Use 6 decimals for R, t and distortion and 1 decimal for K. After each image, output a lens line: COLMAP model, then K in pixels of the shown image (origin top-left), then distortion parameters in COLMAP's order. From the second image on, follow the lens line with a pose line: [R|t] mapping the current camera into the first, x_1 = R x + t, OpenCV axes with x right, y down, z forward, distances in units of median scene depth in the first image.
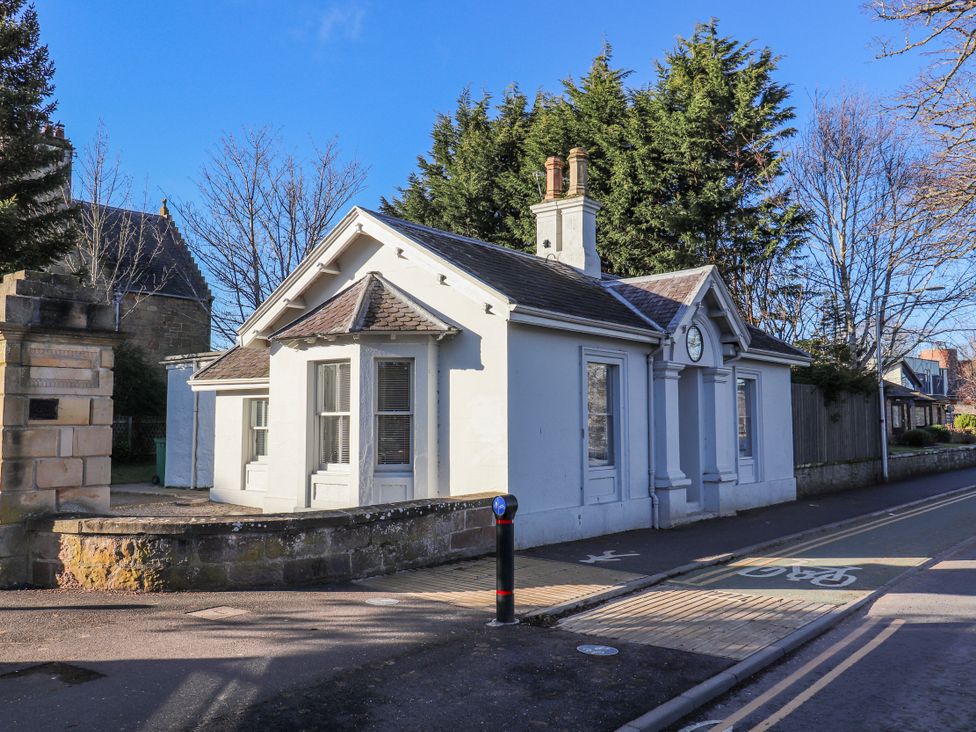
lens RADIAL K [[866.7, 0, 486.0], [0, 866.7, 336.6], [0, 0, 1]] dist [0.018704, -0.017543]
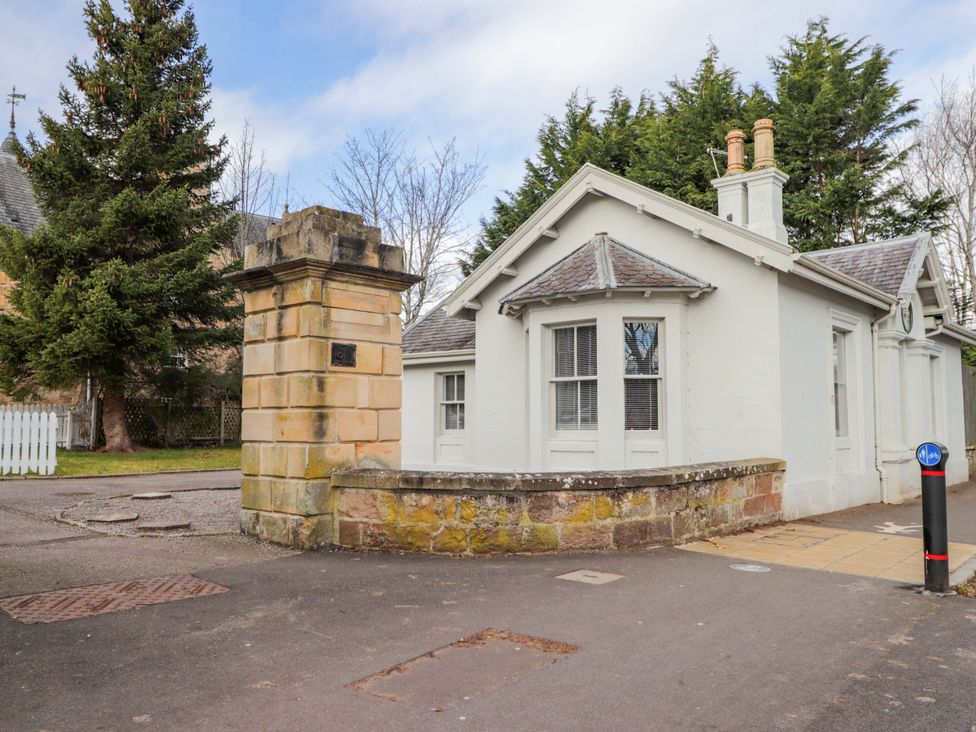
lens RADIAL K [[784.2, 0, 489.1], [0, 784.2, 355.0], [0, 0, 1]] dist [0.003426, -0.001312]
pose [[0.998976, -0.001937, -0.045208, -0.296967], [0.002413, 0.999942, 0.010473, 0.070121], [0.045185, -0.010571, 0.998923, 0.171995]]
